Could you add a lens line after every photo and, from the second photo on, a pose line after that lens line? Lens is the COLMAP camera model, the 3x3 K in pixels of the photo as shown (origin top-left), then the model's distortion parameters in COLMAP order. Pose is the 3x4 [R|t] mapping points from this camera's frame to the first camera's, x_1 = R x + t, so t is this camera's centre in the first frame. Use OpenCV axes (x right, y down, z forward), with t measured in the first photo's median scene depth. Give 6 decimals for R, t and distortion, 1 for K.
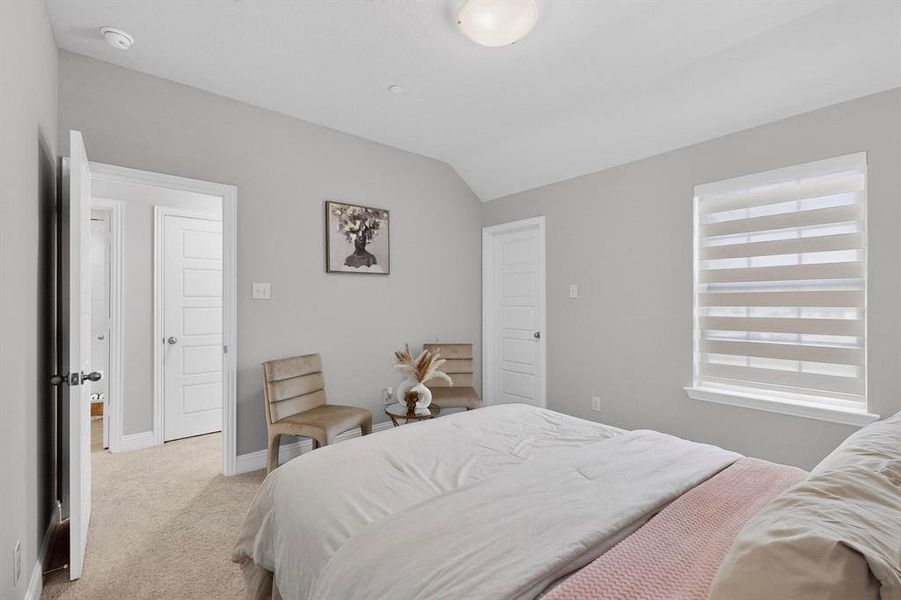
lens RADIAL K [[391.0, 0, 453.8], [0, 391.0, 300.0], [0, 0, 1]] dist [-0.000959, -0.000645]
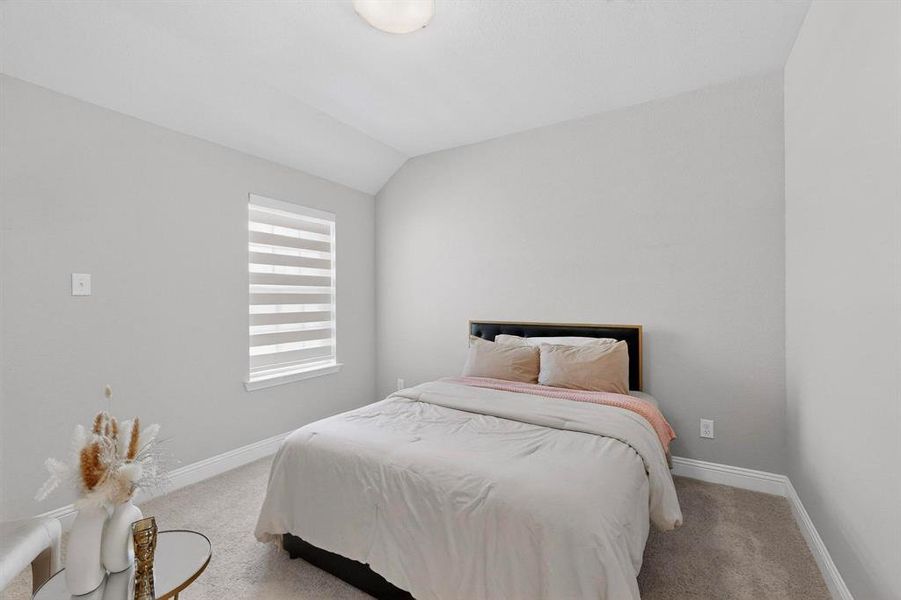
lens RADIAL K [[391.0, 0, 453.8], [0, 391.0, 299.8], [0, 0, 1]] dist [-0.000959, -0.000645]
pose [[-0.309940, 0.006446, 0.950734, -0.831071], [0.001615, 0.999979, -0.006253, 0.012937], [-0.950755, -0.000402, -0.309944, 1.159080]]
